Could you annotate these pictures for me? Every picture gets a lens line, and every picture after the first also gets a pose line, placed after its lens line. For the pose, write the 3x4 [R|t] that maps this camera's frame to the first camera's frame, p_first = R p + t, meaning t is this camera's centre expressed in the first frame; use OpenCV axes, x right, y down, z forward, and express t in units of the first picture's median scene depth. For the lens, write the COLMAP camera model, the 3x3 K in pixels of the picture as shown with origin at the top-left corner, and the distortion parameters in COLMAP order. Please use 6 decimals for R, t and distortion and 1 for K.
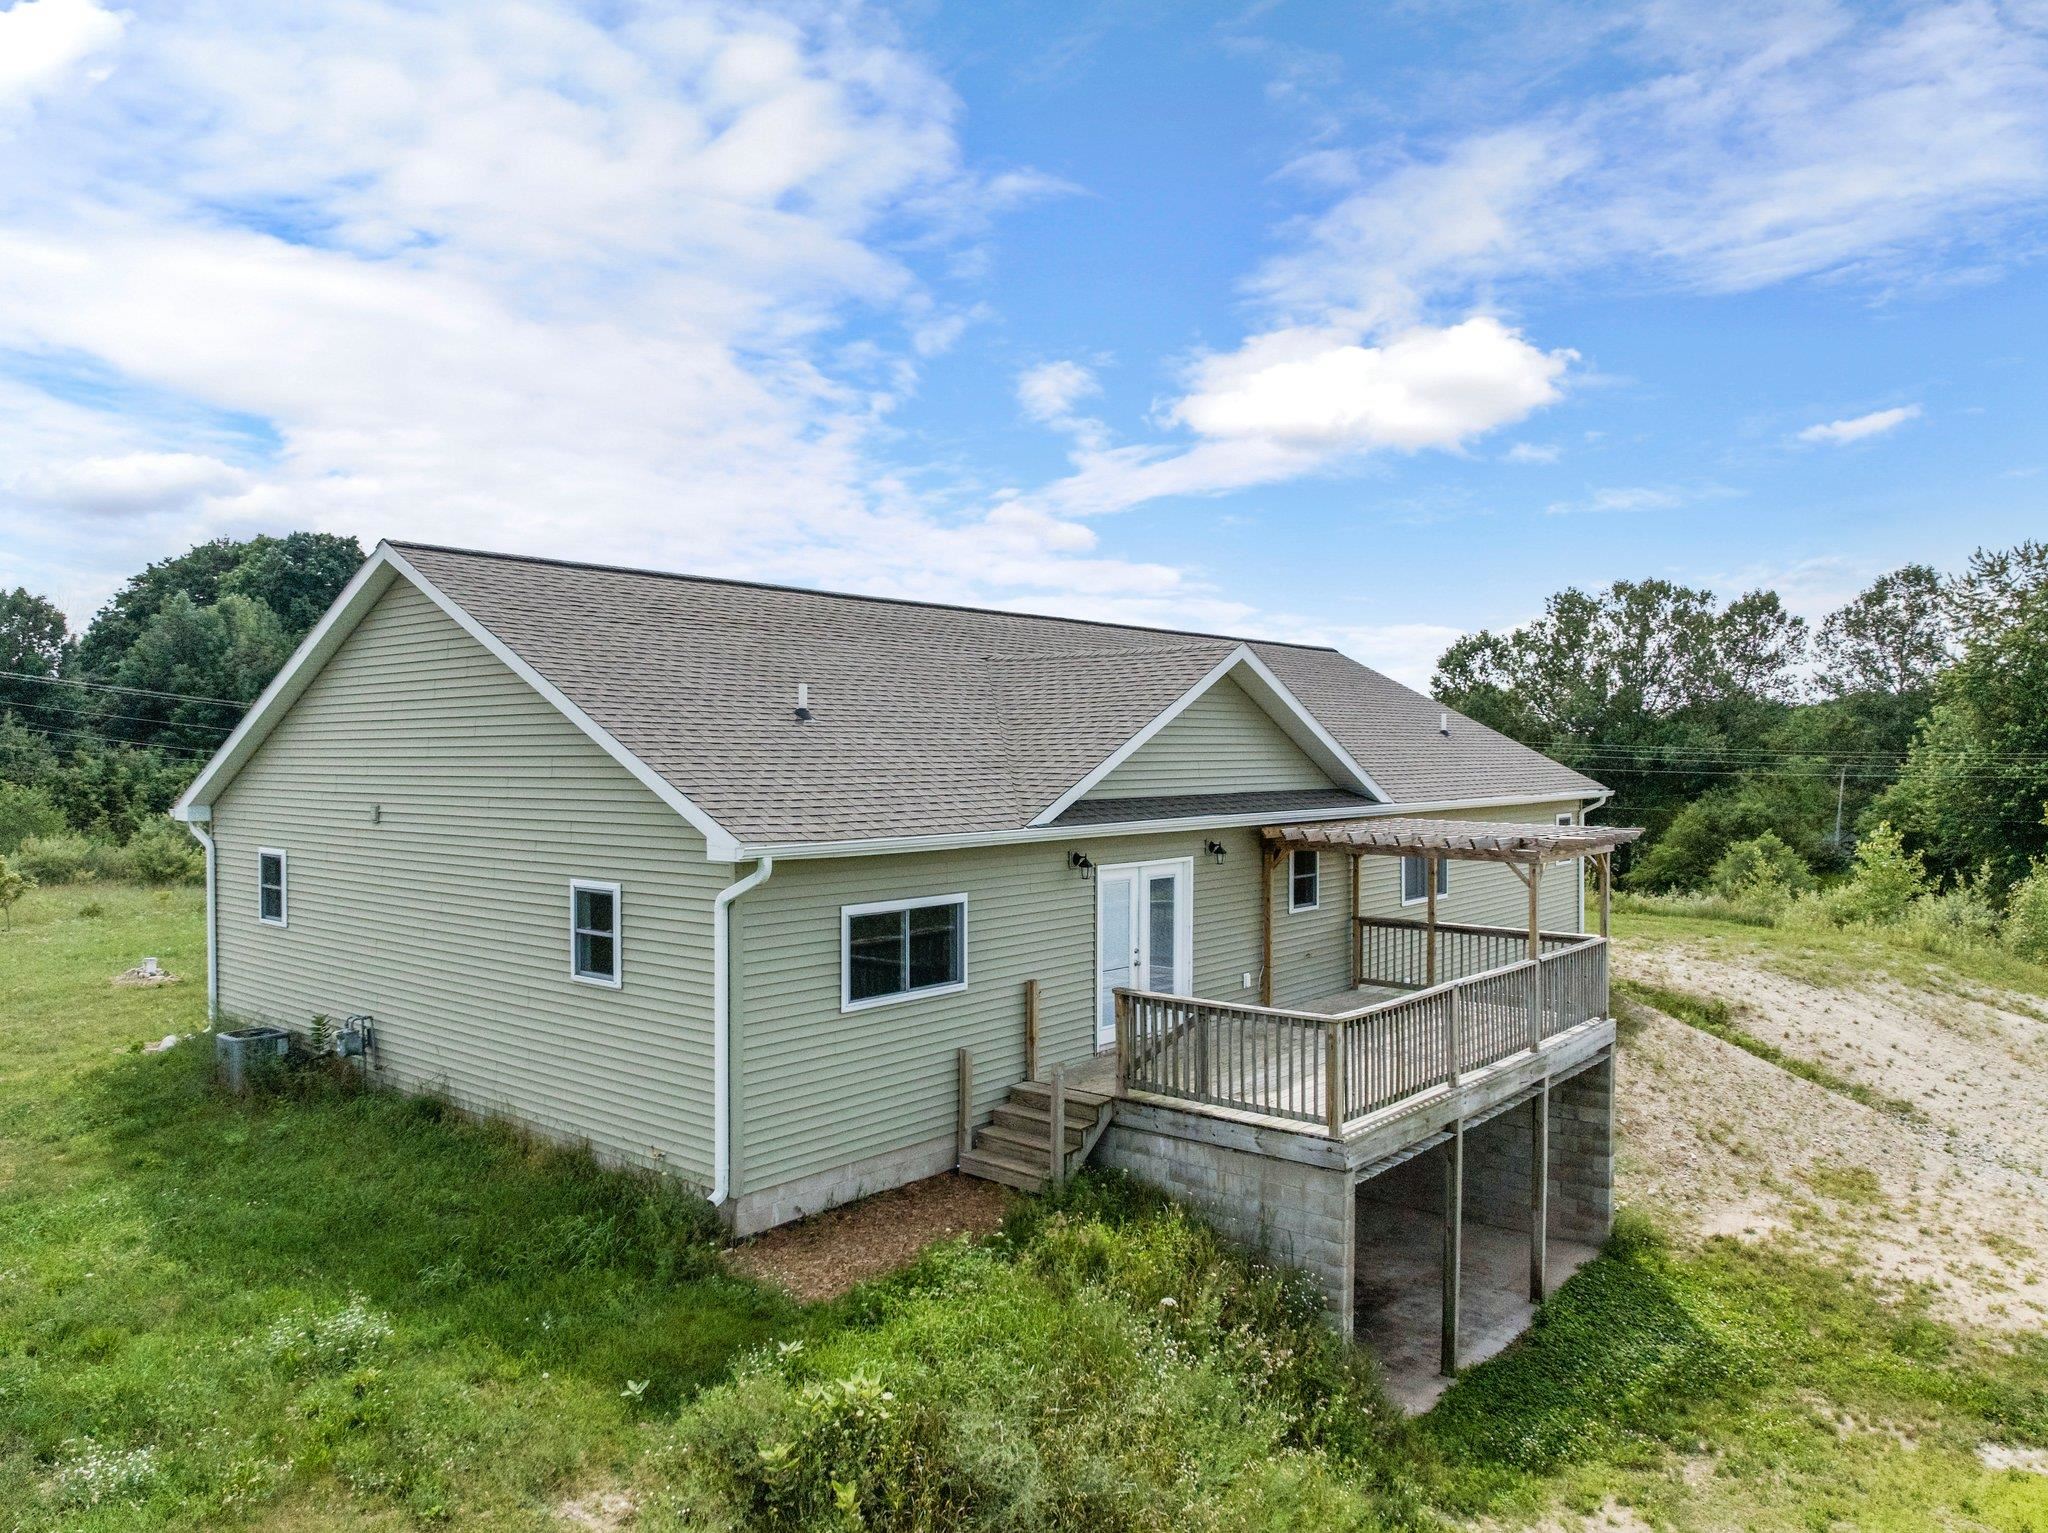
lens RADIAL K [[1426.3, 0, 1024.0], [0, 1426.3, 766.5], [0, 0, 1]] dist [-0.047641, -0.002299]
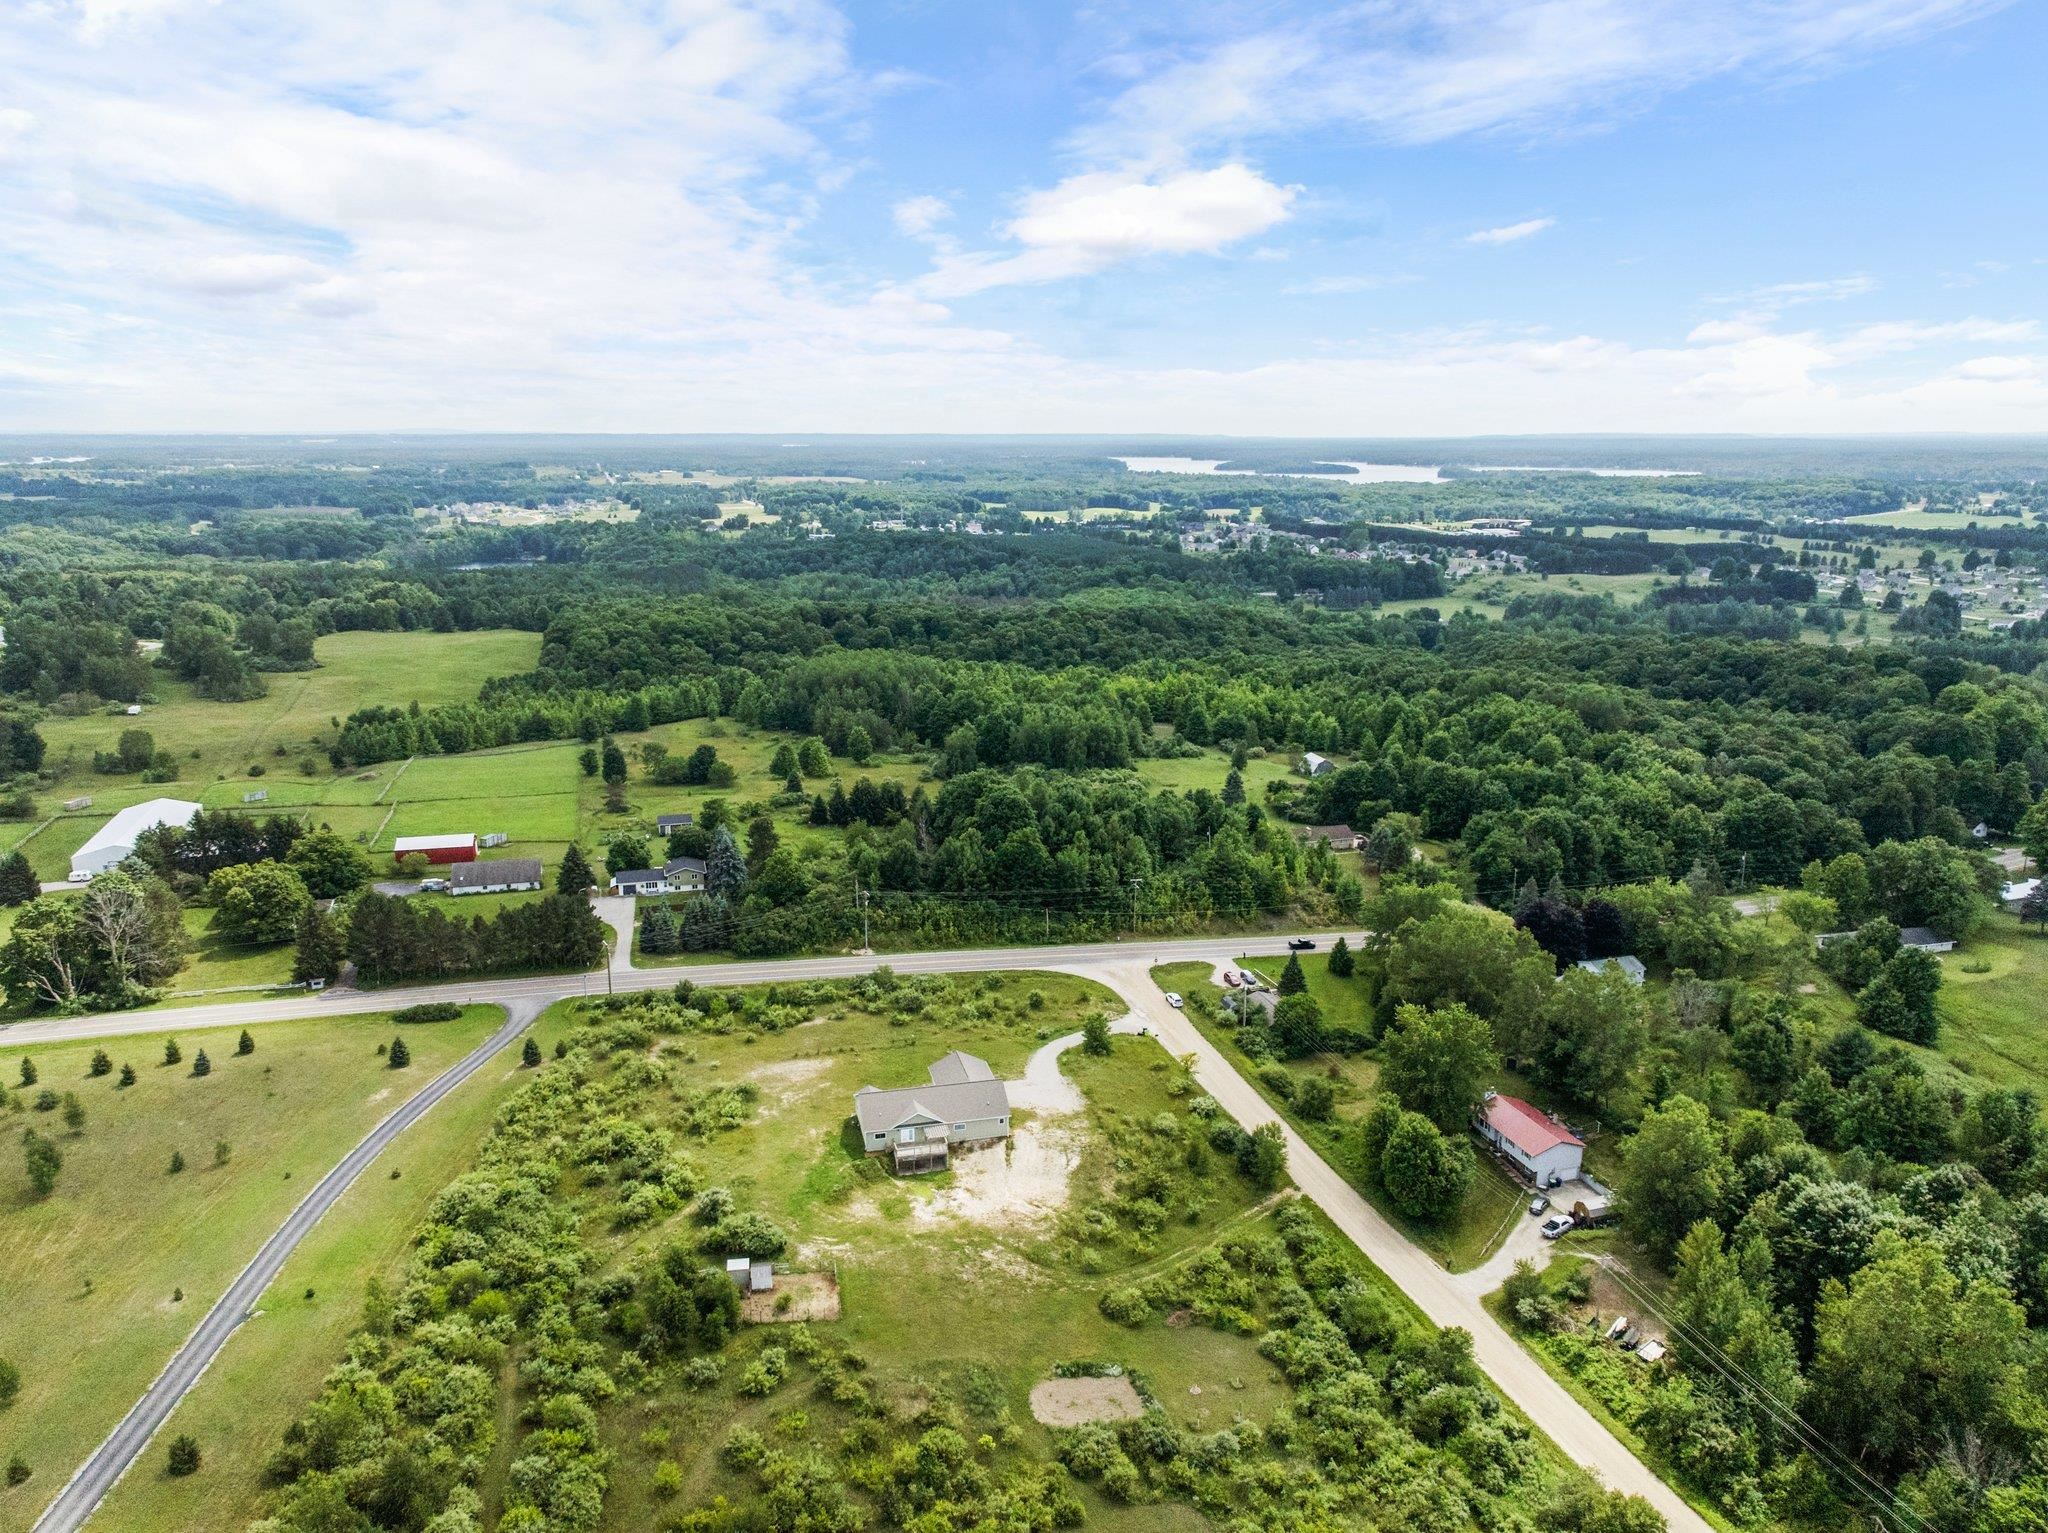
lens RADIAL K [[1426.3, 0, 1024.0], [0, 1426.3, 766.5], [0, 0, 1]] dist [-0.047641, -0.002299]
pose [[0.999311, -0.022887, 0.029220, 0.068801], [0.024892, 0.997222, -0.070210, 0.359365], [-0.027532, 0.070889, 0.997104, -0.320795]]
